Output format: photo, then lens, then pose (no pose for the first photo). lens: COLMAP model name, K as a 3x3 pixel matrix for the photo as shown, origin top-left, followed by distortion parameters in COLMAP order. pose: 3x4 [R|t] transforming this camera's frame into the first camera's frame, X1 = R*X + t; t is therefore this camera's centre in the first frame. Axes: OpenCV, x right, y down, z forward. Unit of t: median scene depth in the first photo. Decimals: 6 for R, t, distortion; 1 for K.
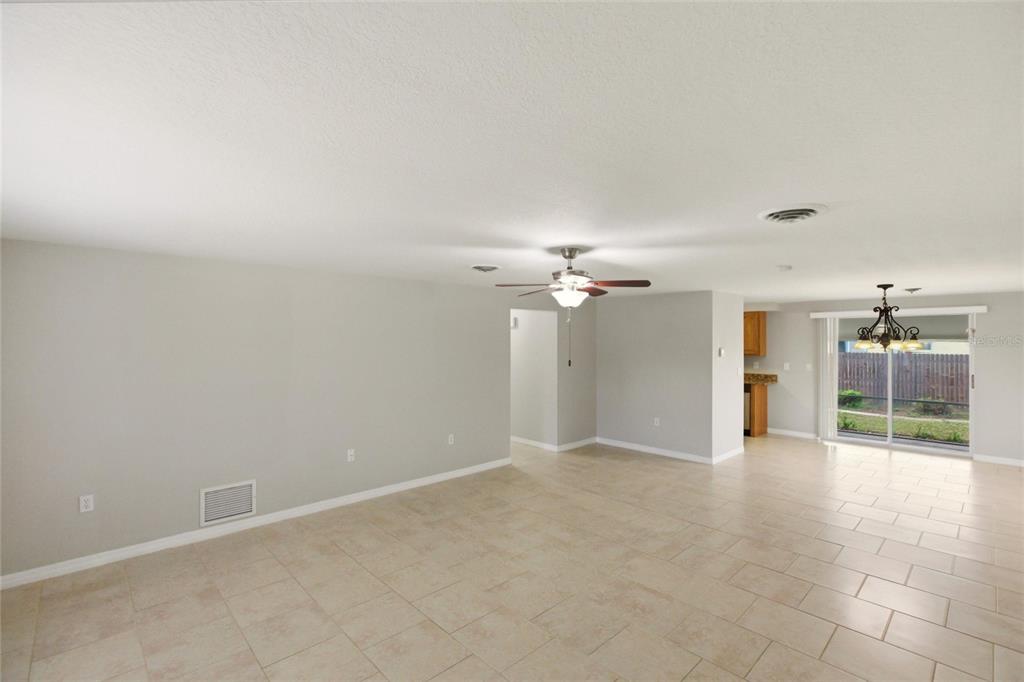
lens RADIAL K [[466.1, 0, 514.9], [0, 466.1, 341.4], [0, 0, 1]] dist [-0.004638, 0.001341]
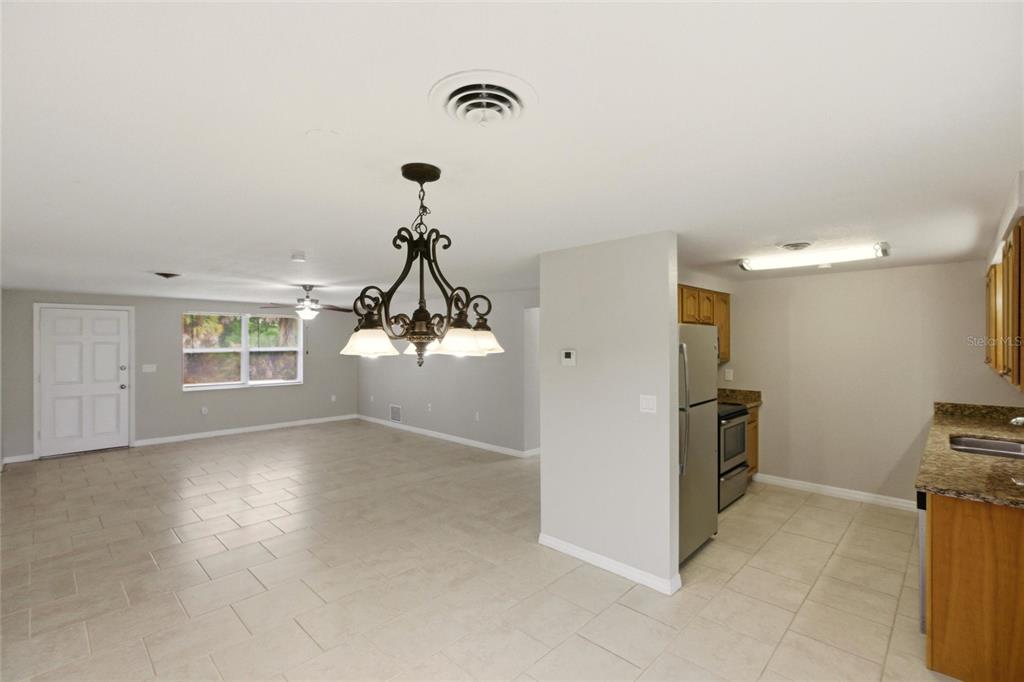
lens RADIAL K [[464.4, 0, 508.9], [0, 464.4, 343.4], [0, 0, 1]] dist [-0.003166, 0.000156]
pose [[0.018017, 0.000290, -0.999838, 1.734453], [0.000323, 1.000000, 0.000295, 0.013487], [0.999838, -0.000328, 0.018017, 1.615515]]
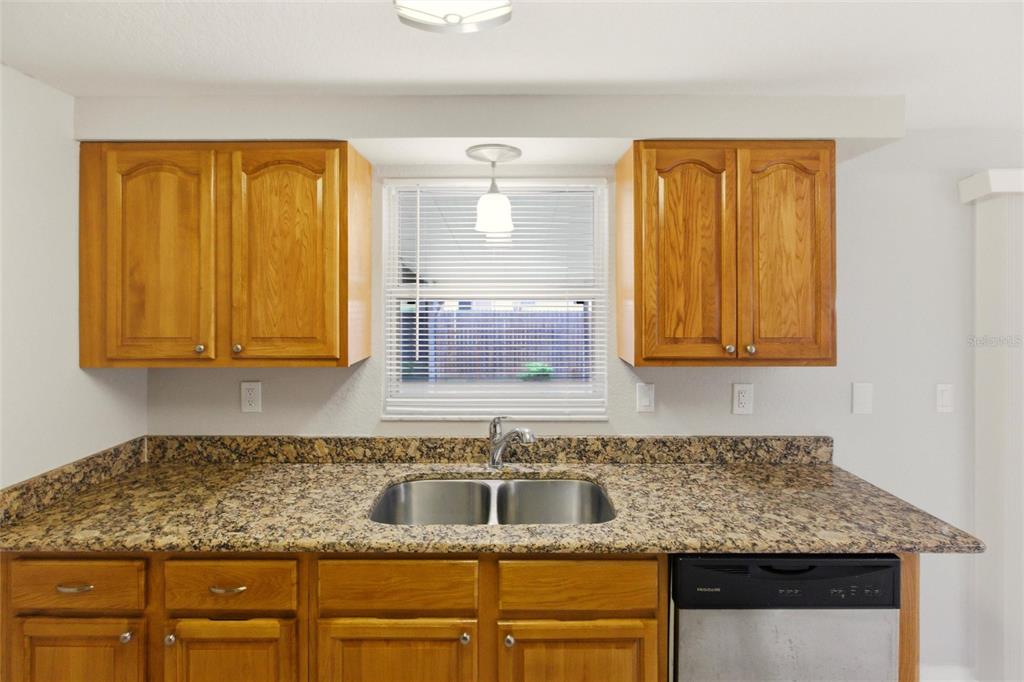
lens RADIAL K [[485.0, 0, 513.1], [0, 485.0, 297.4], [0, 0, 1]] dist [-0.005046, 0.000936]
pose [[0.703718, -0.004138, 0.710467, 0.650377], [0.003342, 0.999991, 0.002514, 0.006376], [-0.710471, 0.000605, 0.703726, 2.140074]]
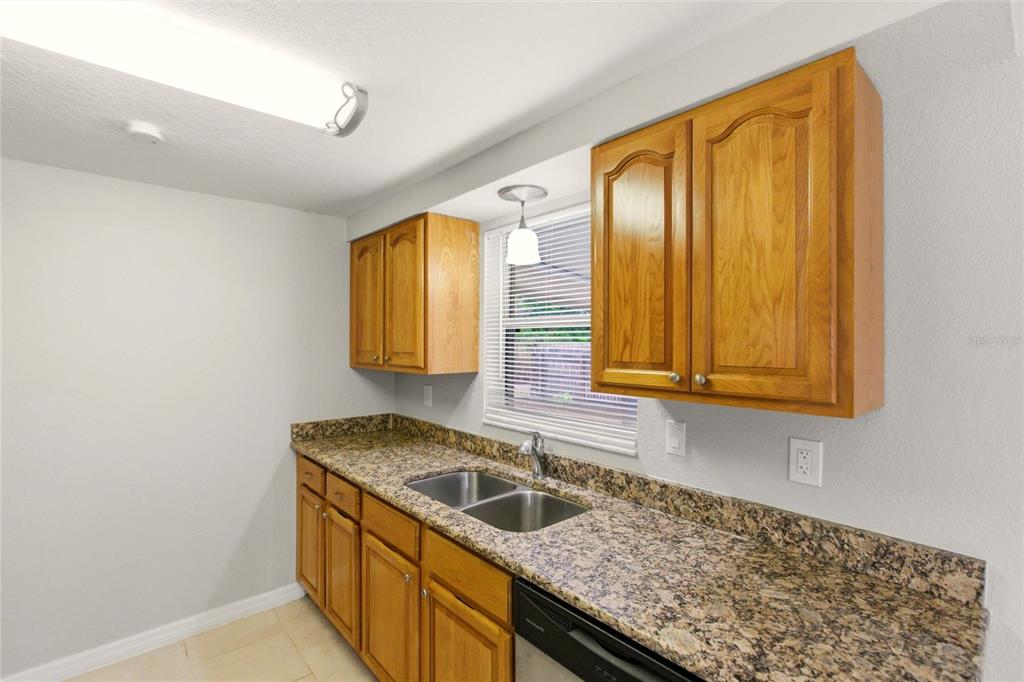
lens RADIAL K [[466.1, 0, 514.9], [0, 466.1, 341.4], [0, 0, 1]] dist [-0.004638, 0.001341]
pose [[0.998698, 0.000212, -0.051010, 1.005496], [-0.000272, 0.999999, -0.001162, 0.029557], [0.051010, 0.001175, 0.998697, 1.970915]]
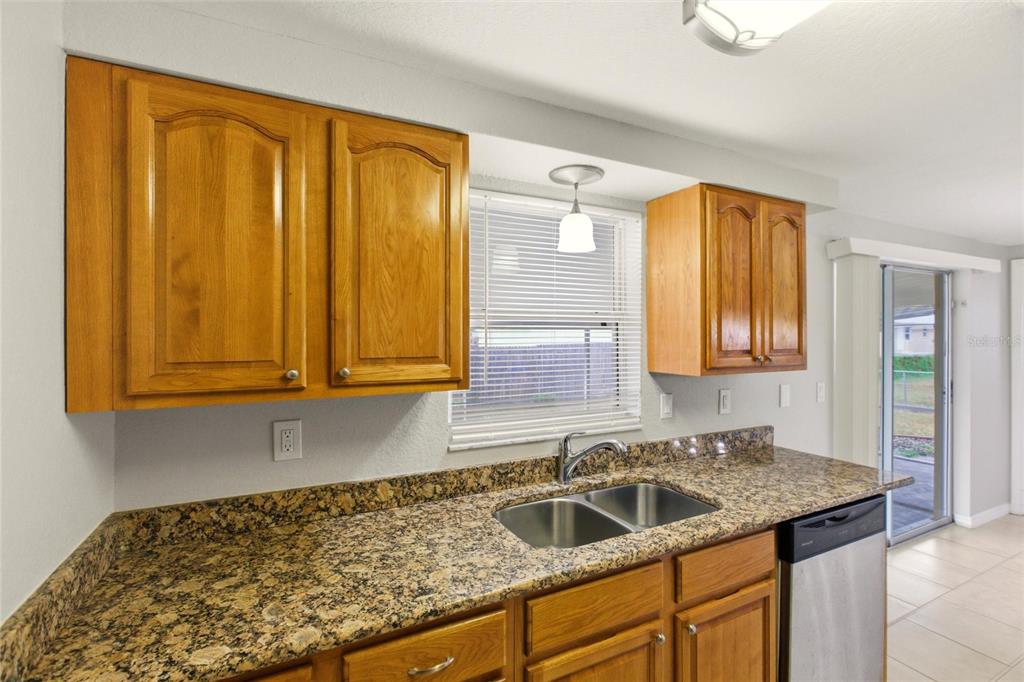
lens RADIAL K [[459.0, 0, 516.6], [0, 459.0, 336.8], [0, 0, 1]] dist [-0.005185, 0.001461]
pose [[0.314614, -0.005116, 0.949206, 0.514297], [0.004377, 0.999983, 0.003939, 0.026963], [-0.949210, 0.002915, 0.314631, 2.410323]]
